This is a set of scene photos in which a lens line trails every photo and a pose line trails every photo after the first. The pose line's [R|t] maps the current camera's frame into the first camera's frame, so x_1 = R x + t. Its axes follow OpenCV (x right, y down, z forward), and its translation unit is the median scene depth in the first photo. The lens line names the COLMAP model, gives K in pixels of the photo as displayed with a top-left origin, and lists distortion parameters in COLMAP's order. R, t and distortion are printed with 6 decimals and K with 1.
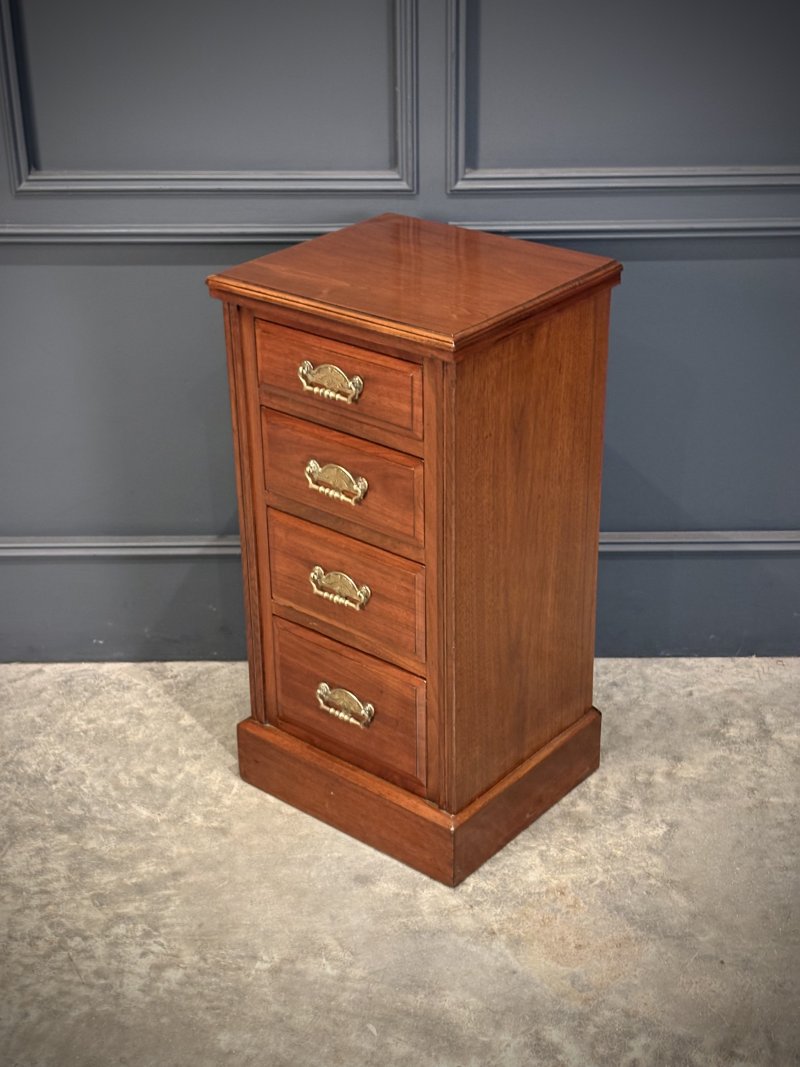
lens RADIAL K [[1716.5, 0, 392.3], [0, 1716.5, 539.7], [0, 0, 1]] dist [0.008513, 0.000000]
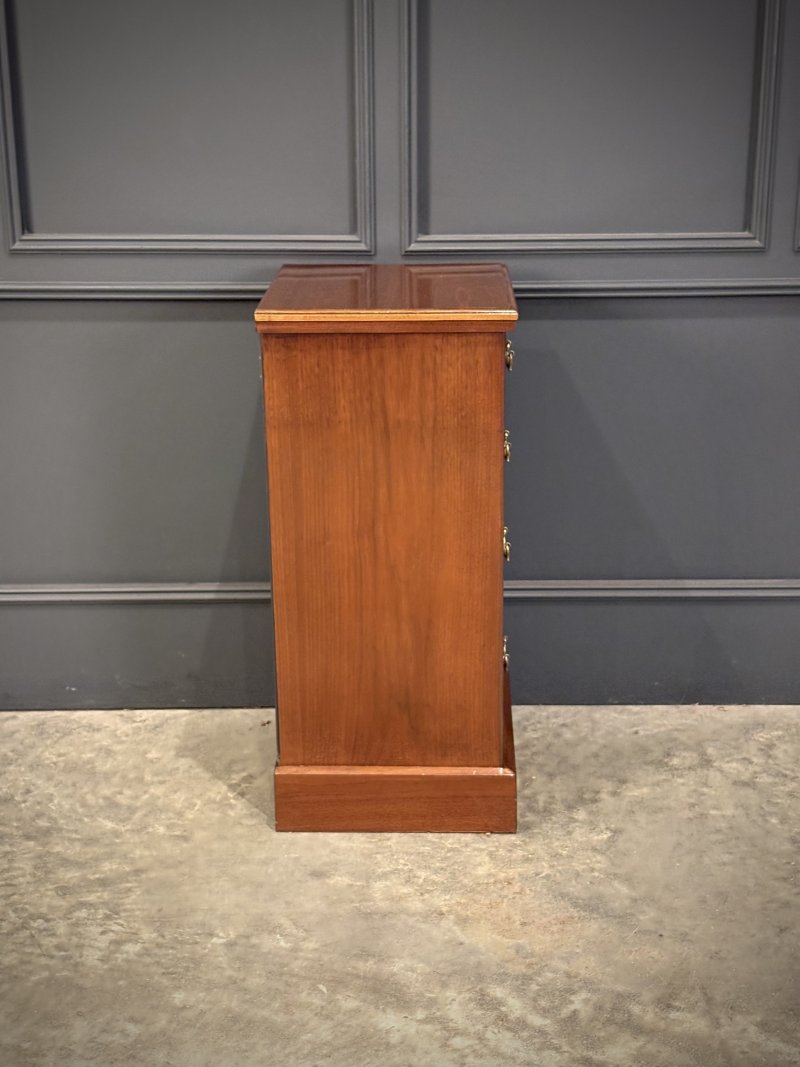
lens RADIAL K [[1716.5, 0, 407.8], [0, 1716.5, 499.3], [0, 0, 1]] dist [0.008513, 0.000000]
pose [[0.999842, 0.003113, 0.017500, 0.018573], [-0.000025, 0.984790, -0.173747, 0.157518], [-0.017775, 0.173719, 0.984635, -0.064020]]
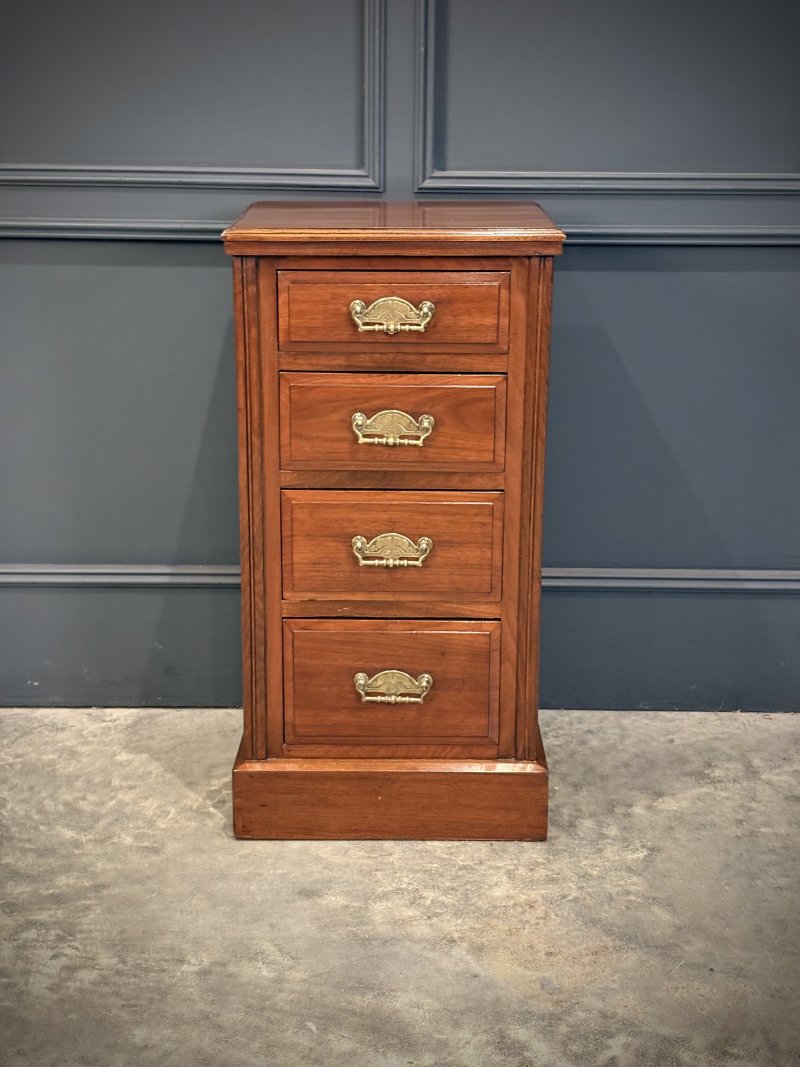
lens RADIAL K [[1716.5, 0, 406.3], [0, 1716.5, 494.4], [0, 0, 1]] dist [0.008513, 0.000000]
pose [[0.999669, 0.018349, 0.018031, 0.014064], [-0.014386, 0.979796, -0.199484, 0.174966], [-0.021327, 0.199158, 0.979735, 0.085043]]
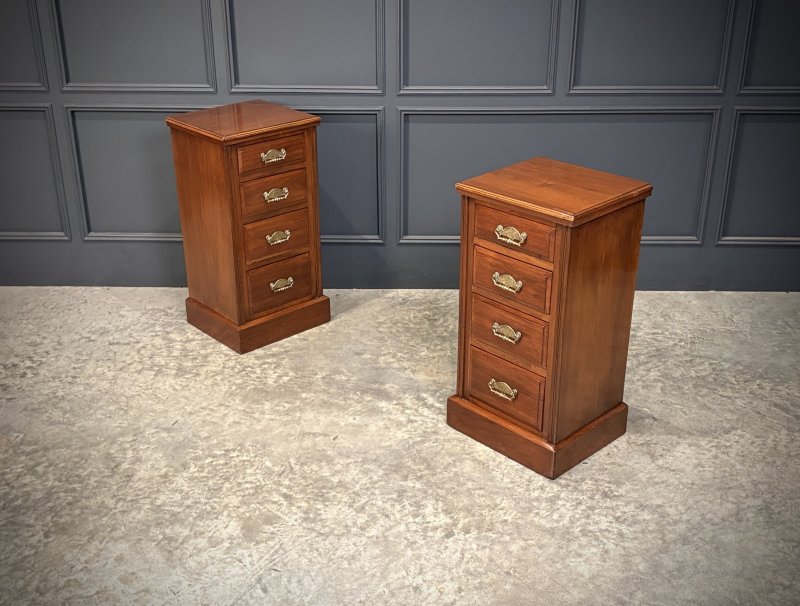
lens RADIAL K [[1024.5, 0, 399.6], [0, 1024.5, 310.2], [0, 0, 1]] dist [0.059693, 0.000000]
pose [[0.999816, 0.017167, -0.008556, 0.059202], [-0.017482, 0.999114, -0.038273, 0.193421], [0.007891, 0.038416, 0.999231, -0.570997]]
